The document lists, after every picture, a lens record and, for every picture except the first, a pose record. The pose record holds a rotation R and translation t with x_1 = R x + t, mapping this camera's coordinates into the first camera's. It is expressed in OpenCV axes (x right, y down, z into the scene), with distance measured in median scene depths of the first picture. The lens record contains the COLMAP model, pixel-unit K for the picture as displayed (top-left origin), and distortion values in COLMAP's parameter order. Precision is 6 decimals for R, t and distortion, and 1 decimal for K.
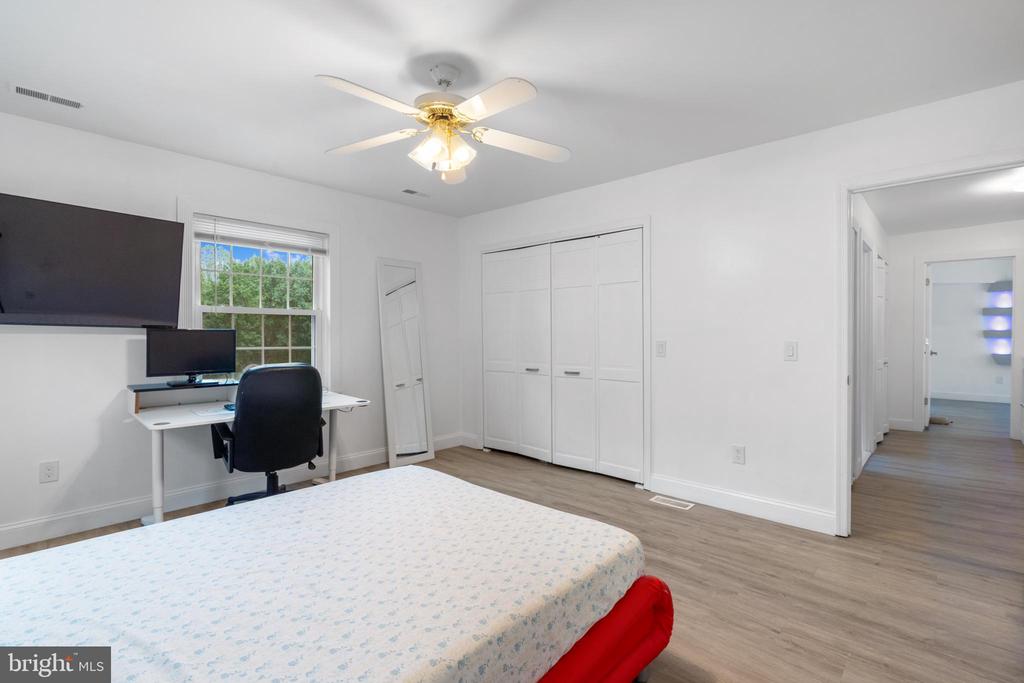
lens RADIAL K [[481.8, 0, 536.9], [0, 481.8, 333.6], [0, 0, 1]] dist [-0.000806, 0.000171]
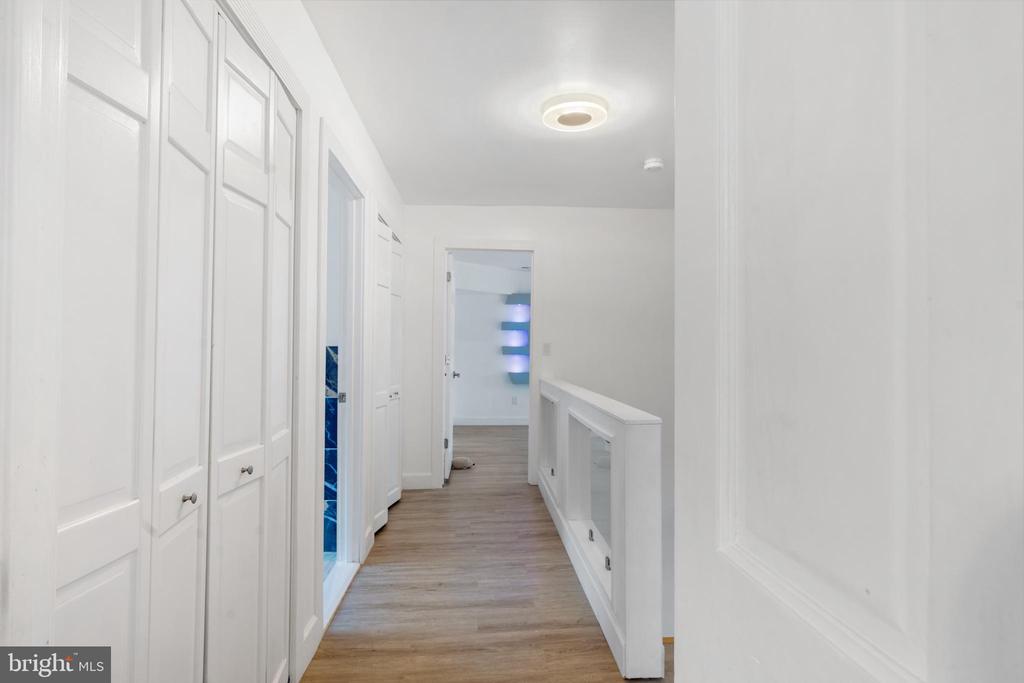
lens RADIAL K [[548.1, 0, 515.1], [0, 548.1, 342.0], [0, 0, 1]] dist [0.007077, -0.001868]
pose [[0.710908, 0.014212, 0.703141, 0.151611], [-0.004607, 0.999868, -0.015552, 0.001098], [-0.703270, 0.007817, 0.710880, 0.172521]]
